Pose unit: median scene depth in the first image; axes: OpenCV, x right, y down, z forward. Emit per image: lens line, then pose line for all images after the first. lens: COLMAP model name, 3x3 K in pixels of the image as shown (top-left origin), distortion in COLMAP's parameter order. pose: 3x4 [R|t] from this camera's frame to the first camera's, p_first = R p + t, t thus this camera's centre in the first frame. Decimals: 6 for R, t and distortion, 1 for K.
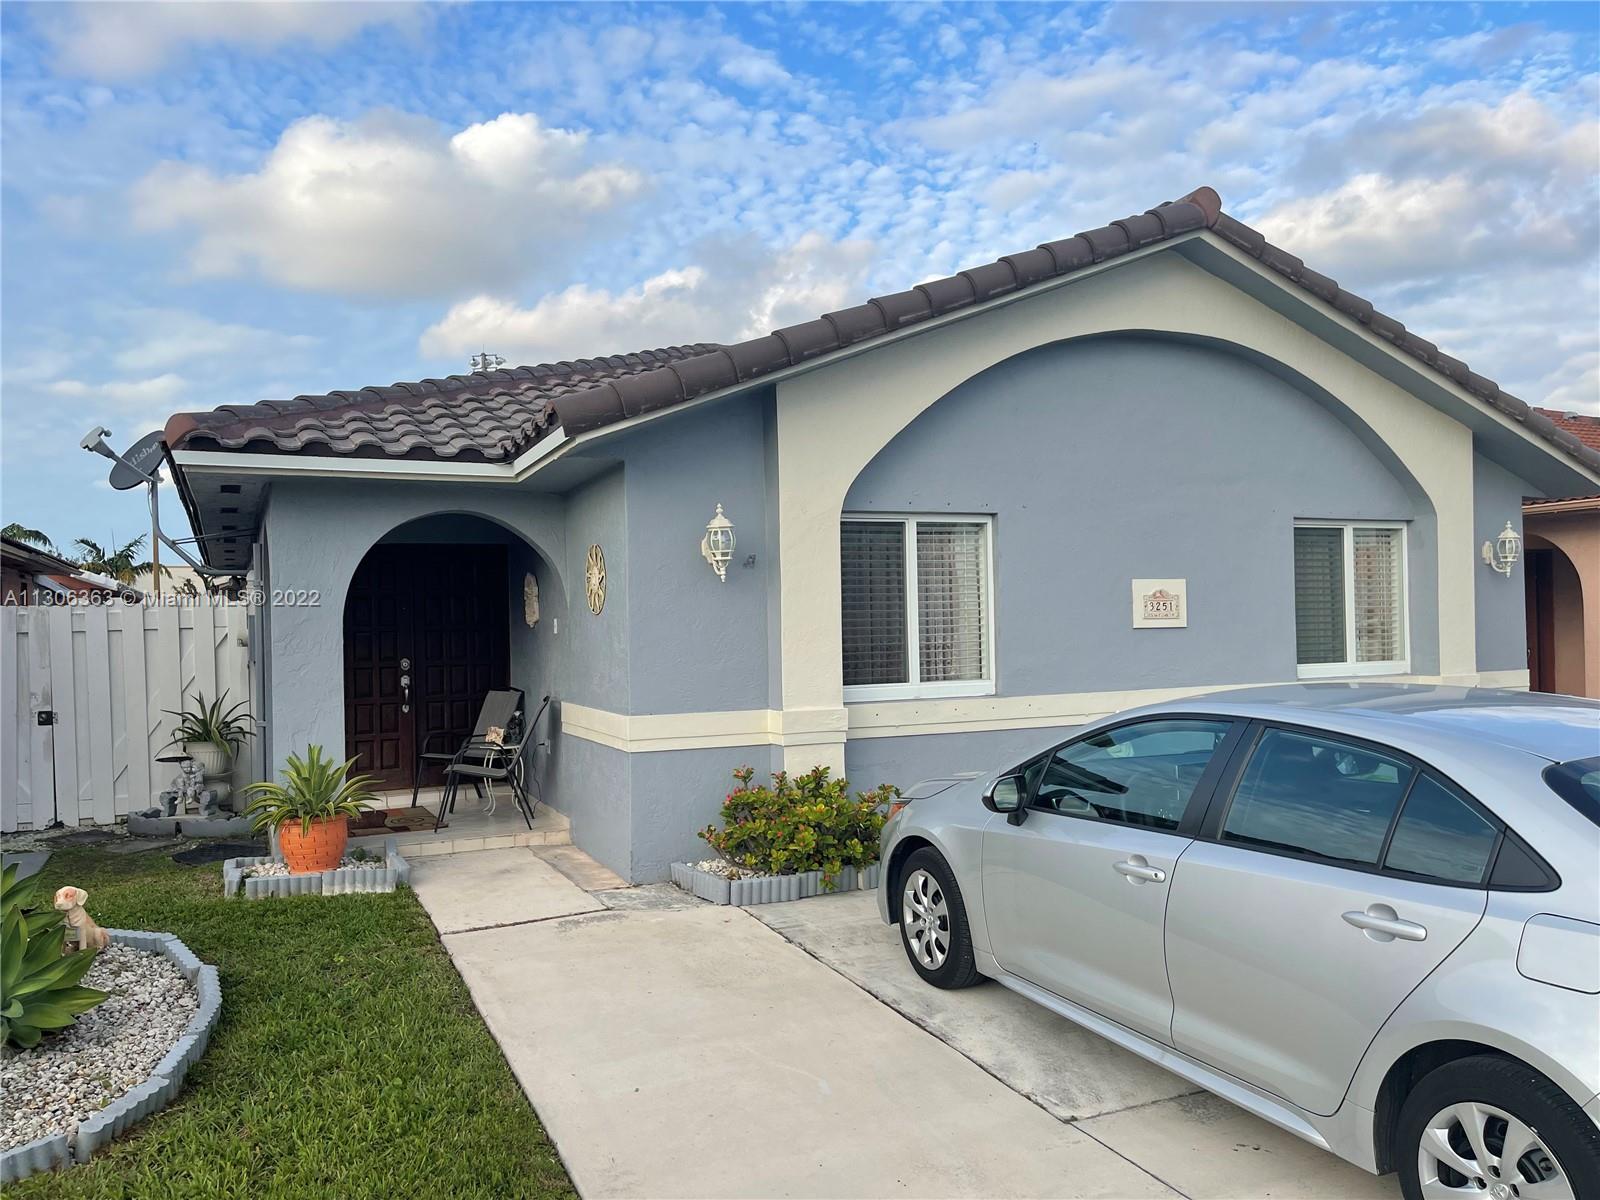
lens RADIAL K [[1219.5, 0, 783.1], [0, 1219.5, 609.5], [0, 0, 1]] dist [0.070716, -0.106135]
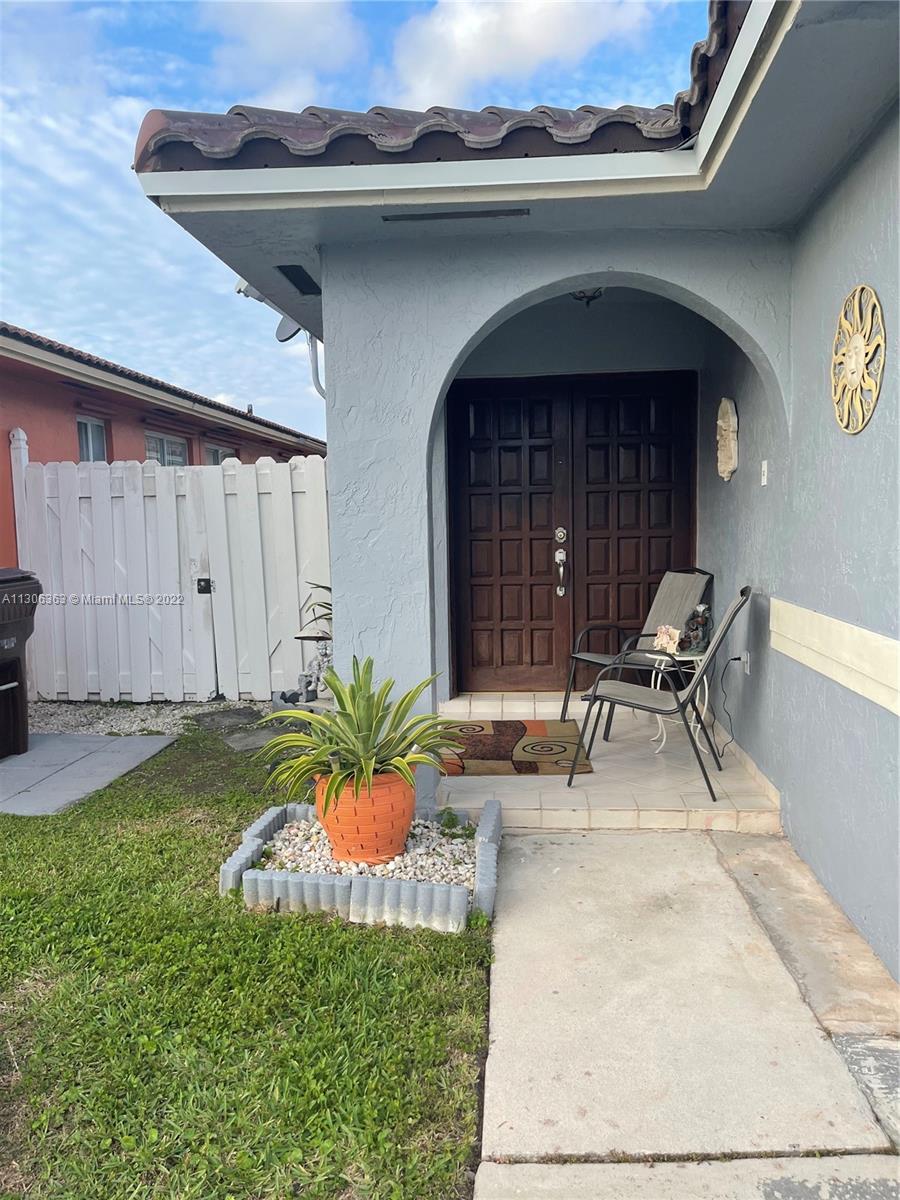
lens RADIAL K [[897.2, 0, 470.1], [0, 897.2, 599.0], [0, 0, 1]] dist [-0.001988, -0.075025]
pose [[0.884770, 0.046618, -0.463691, -0.109262], [0.002582, 0.994479, 0.104909, 0.029689], [0.466021, -0.094017, 0.879764, 0.548449]]
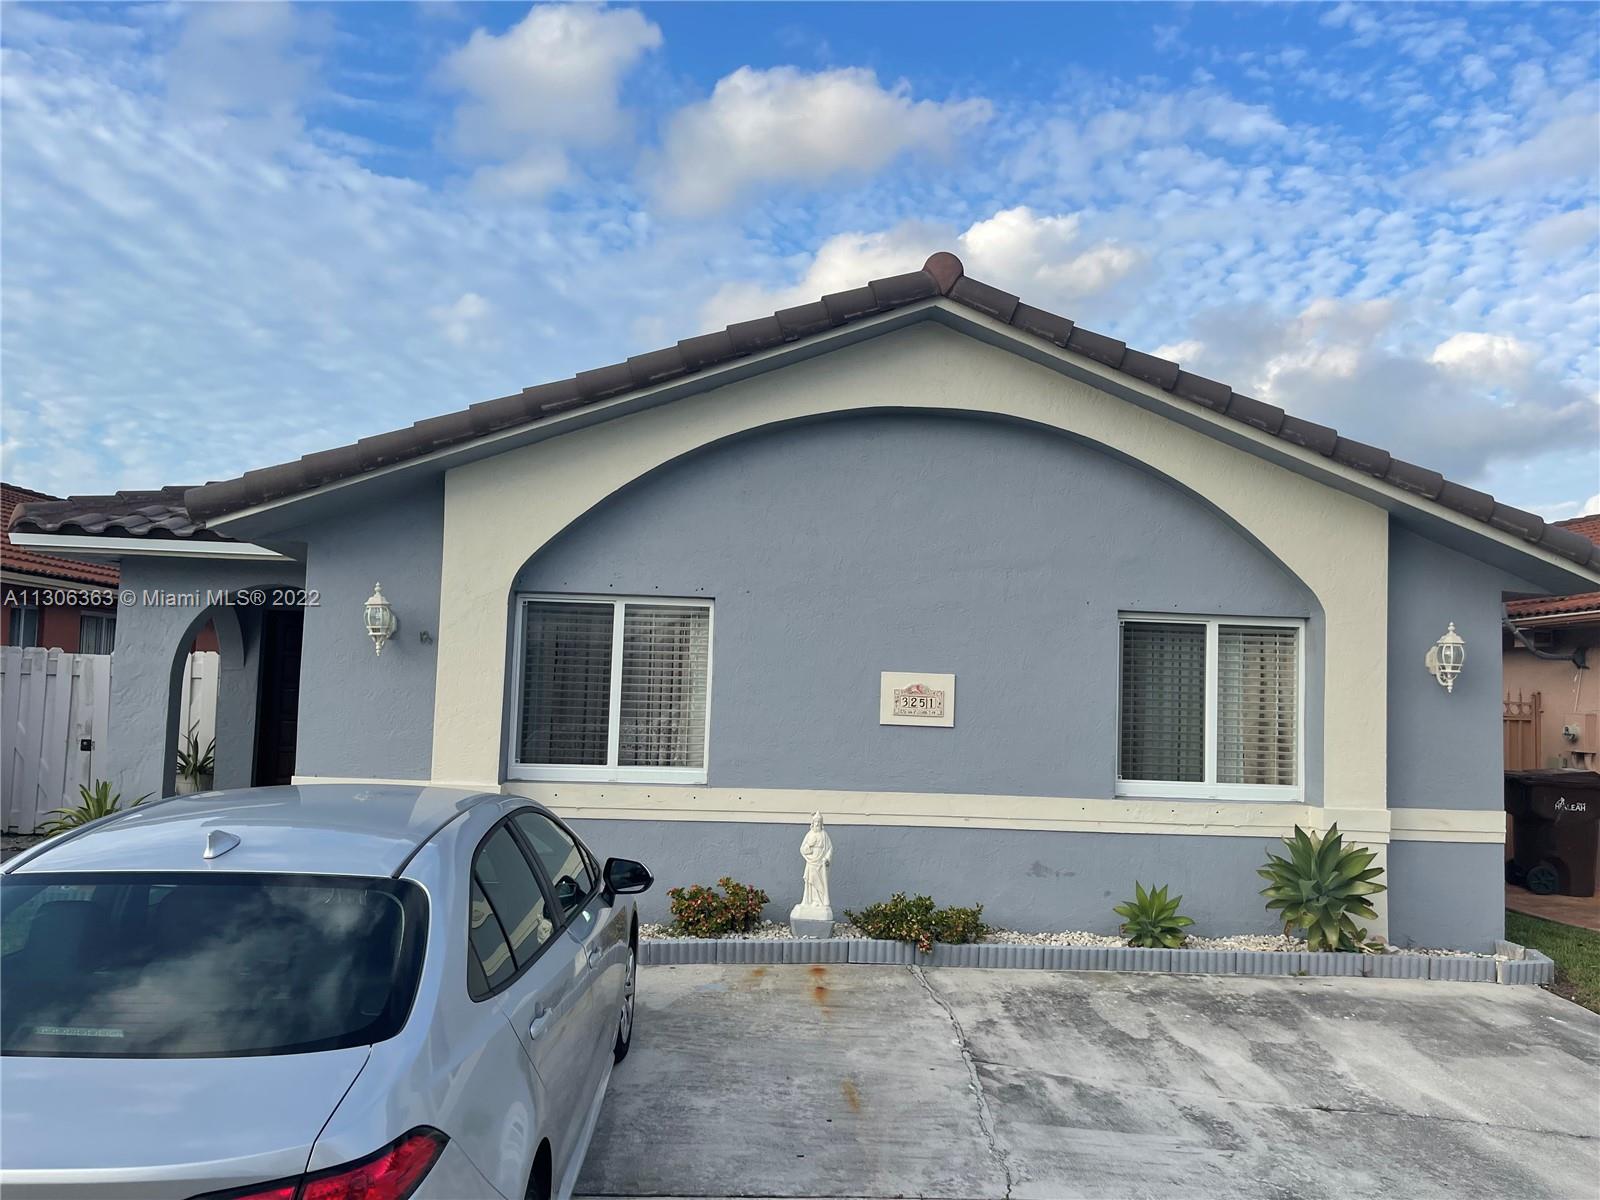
lens RADIAL K [[1219.5, 0, 783.1], [0, 1219.5, 609.5], [0, 0, 1]] dist [0.070716, -0.106135]
pose [[0.924737, 0.025927, -0.379722, 0.585141], [-0.048157, 0.997629, -0.049158, -0.023421], [0.377547, 0.063745, 0.923794, 0.120422]]
